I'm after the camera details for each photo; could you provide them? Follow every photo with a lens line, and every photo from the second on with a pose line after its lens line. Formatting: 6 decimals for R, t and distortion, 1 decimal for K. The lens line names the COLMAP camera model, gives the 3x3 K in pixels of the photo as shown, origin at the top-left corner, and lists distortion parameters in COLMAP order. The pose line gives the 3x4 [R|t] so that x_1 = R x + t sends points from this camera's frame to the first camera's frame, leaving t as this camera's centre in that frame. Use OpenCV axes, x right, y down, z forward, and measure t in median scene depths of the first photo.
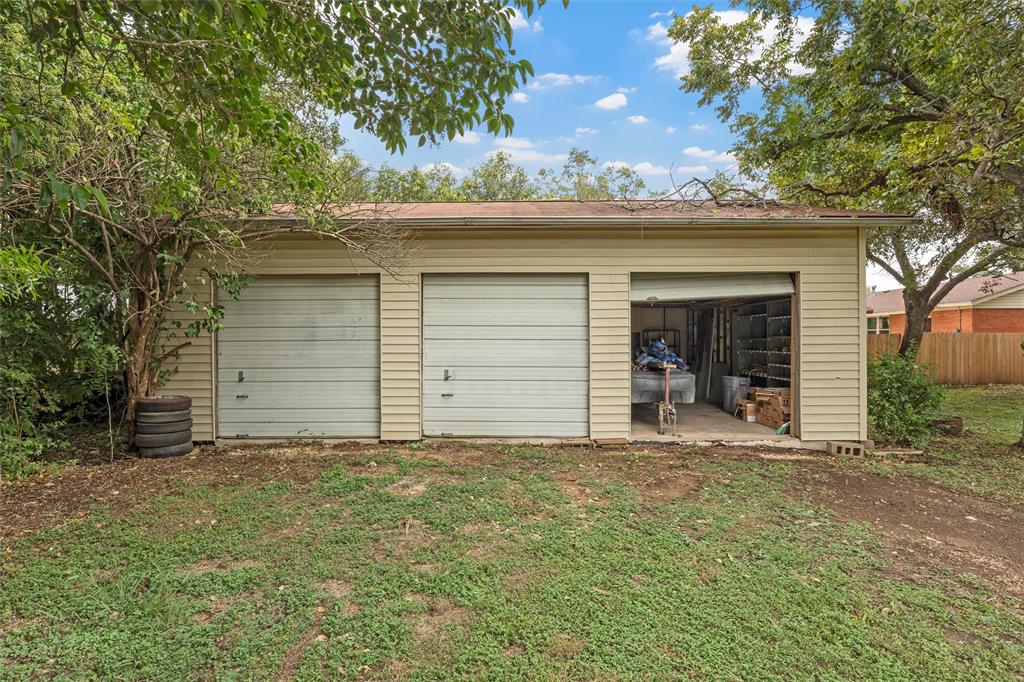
lens RADIAL K [[470.8, 0, 515.2], [0, 470.8, 342.3], [0, 0, 1]] dist [-0.001866, -0.000086]
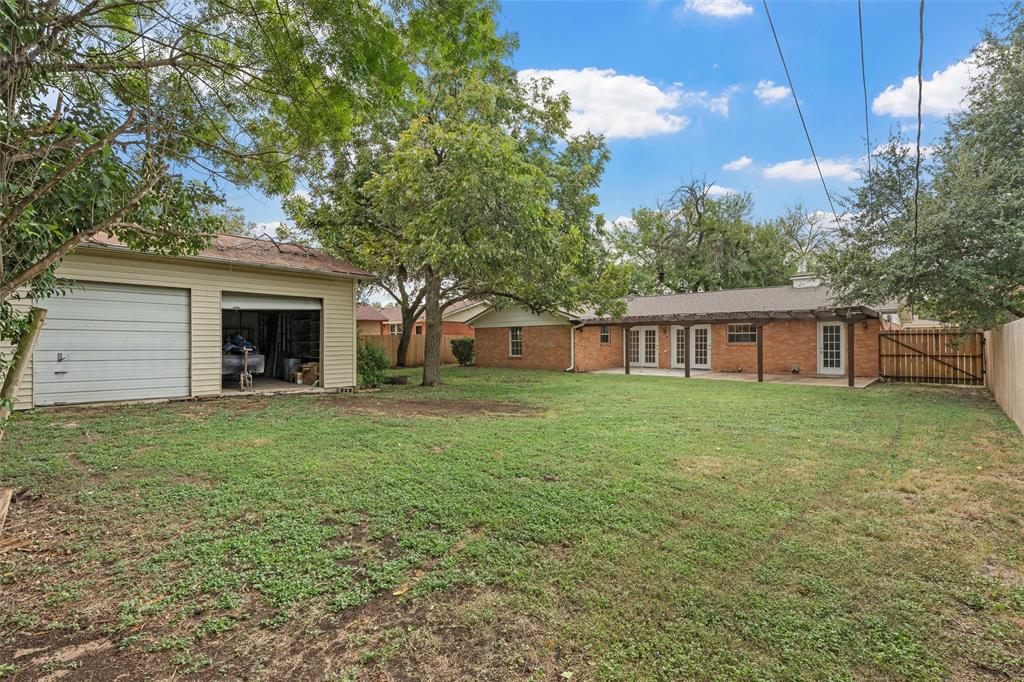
lens RADIAL K [[470.8, 0, 515.2], [0, 470.8, 342.3], [0, 0, 1]] dist [-0.001866, -0.000086]
pose [[0.659996, 0.005127, 0.751252, -0.289595], [0.000284, 0.999975, -0.007073, 0.037900], [-0.751269, 0.004881, 0.659978, -0.784104]]
